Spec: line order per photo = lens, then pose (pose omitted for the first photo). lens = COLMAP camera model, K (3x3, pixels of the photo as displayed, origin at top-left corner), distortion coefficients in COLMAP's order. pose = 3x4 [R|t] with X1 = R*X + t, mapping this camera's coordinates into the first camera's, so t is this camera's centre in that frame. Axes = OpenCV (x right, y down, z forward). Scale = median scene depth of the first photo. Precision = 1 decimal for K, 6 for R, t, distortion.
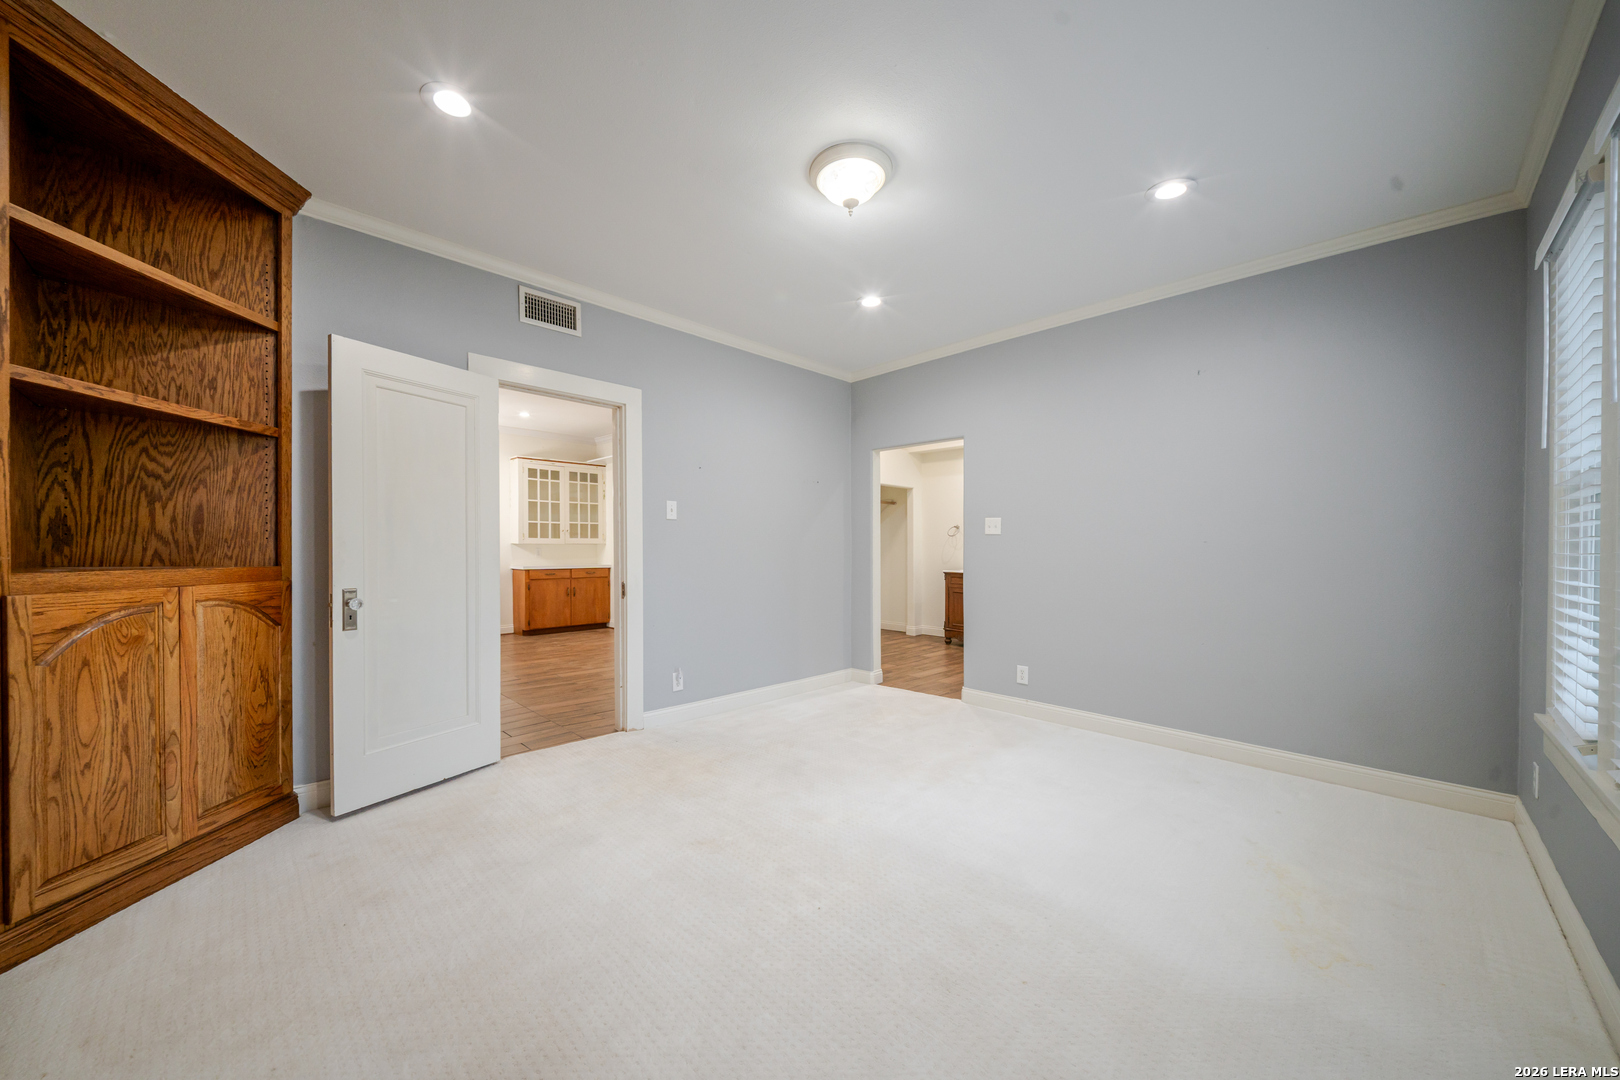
lens RADIAL K [[574.9, 0, 805.3], [0, 574.9, 532.4], [0, 0, 1]] dist [-0.001576, -0.000044]
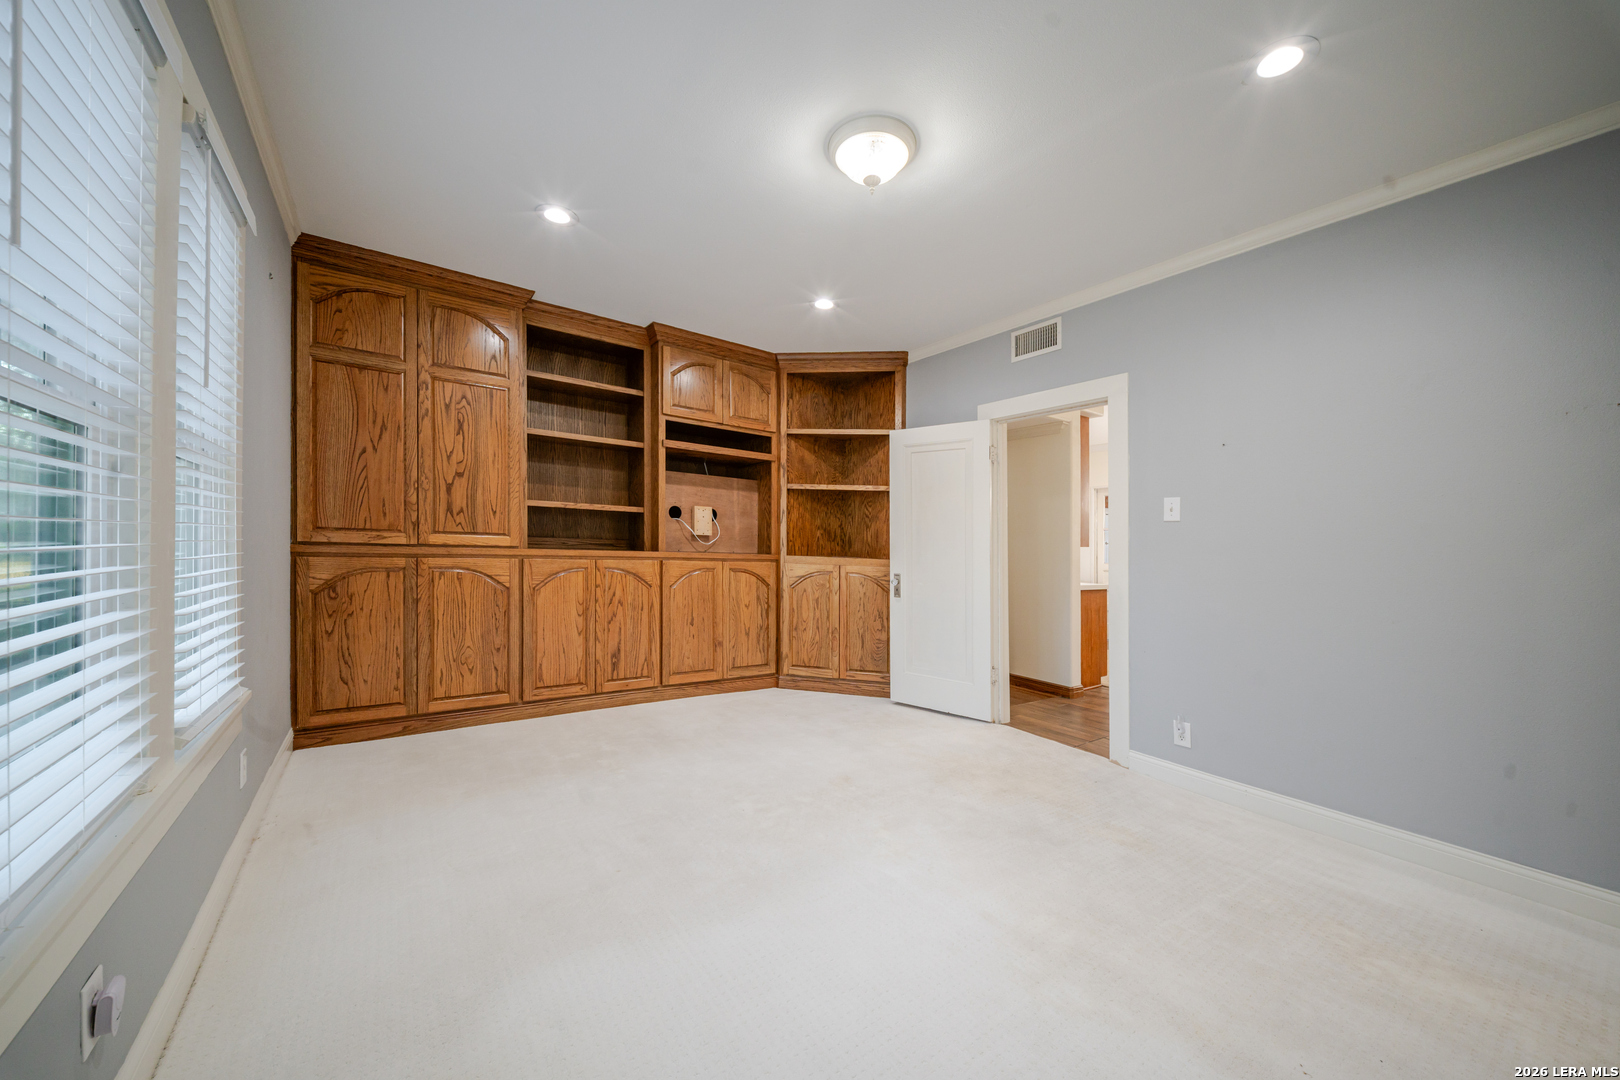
lens RADIAL K [[589.9, 0, 809.6], [0, 589.9, 545.3], [0, 0, 1]] dist [0.010849, -0.003768]
pose [[-0.159797, -0.007304, -0.987123, 1.197101], [-0.000072, 0.999973, -0.007387, 0.030449], [0.987150, -0.001110, -0.159793, 1.204111]]
